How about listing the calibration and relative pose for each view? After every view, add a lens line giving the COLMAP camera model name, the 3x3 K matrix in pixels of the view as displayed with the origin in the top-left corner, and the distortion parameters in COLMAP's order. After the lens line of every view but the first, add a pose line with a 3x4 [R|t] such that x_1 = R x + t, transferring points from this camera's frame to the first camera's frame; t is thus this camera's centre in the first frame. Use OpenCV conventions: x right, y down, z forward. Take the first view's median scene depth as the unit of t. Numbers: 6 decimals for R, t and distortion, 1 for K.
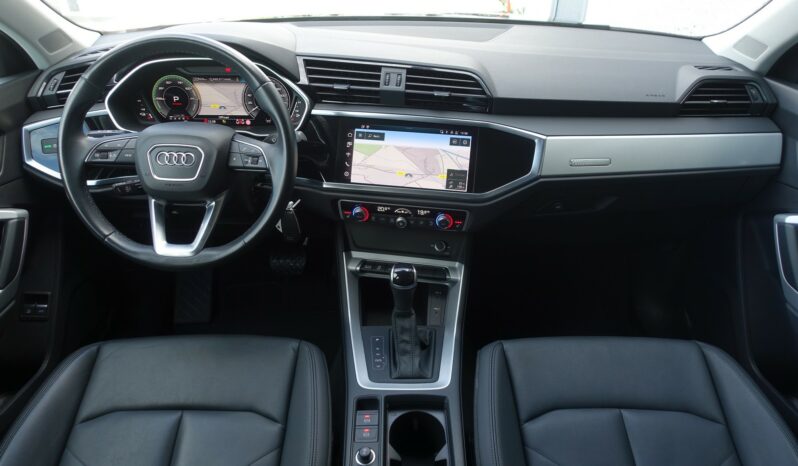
lens RADIAL K [[547.4, 0, 399.0], [0, 547.4, 233.0], [0, 0, 1]] dist [-0.016030, 0.003258]
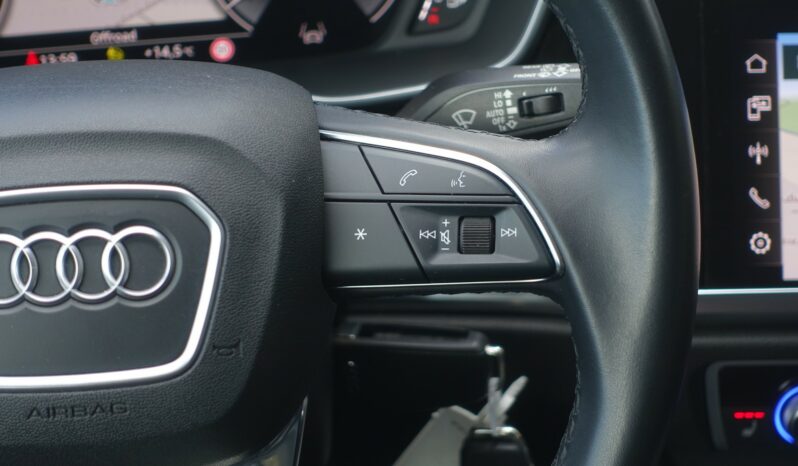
lens RADIAL K [[1551.9, 0, 399.0], [0, 1551.9, 233.0], [0, 0, 1]] dist [0.022301, -2.353256]
pose [[0.992560, -0.093906, 0.077507, -0.292487], [0.099176, 0.992798, -0.067204, -0.087351], [-0.070638, 0.074391, 0.994724, 0.413313]]
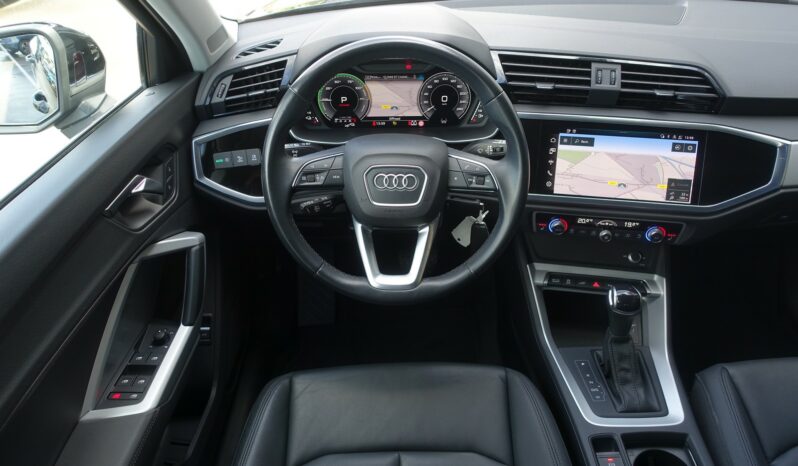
lens RADIAL K [[547.4, 0, 399.0], [0, 547.4, 233.0], [0, 0, 1]] dist [-0.016030, 0.003258]
pose [[0.999672, -0.017655, -0.018573, -0.335544], [0.019054, 0.996770, 0.078015, -0.105109], [0.017136, -0.078343, 0.996779, 0.096517]]
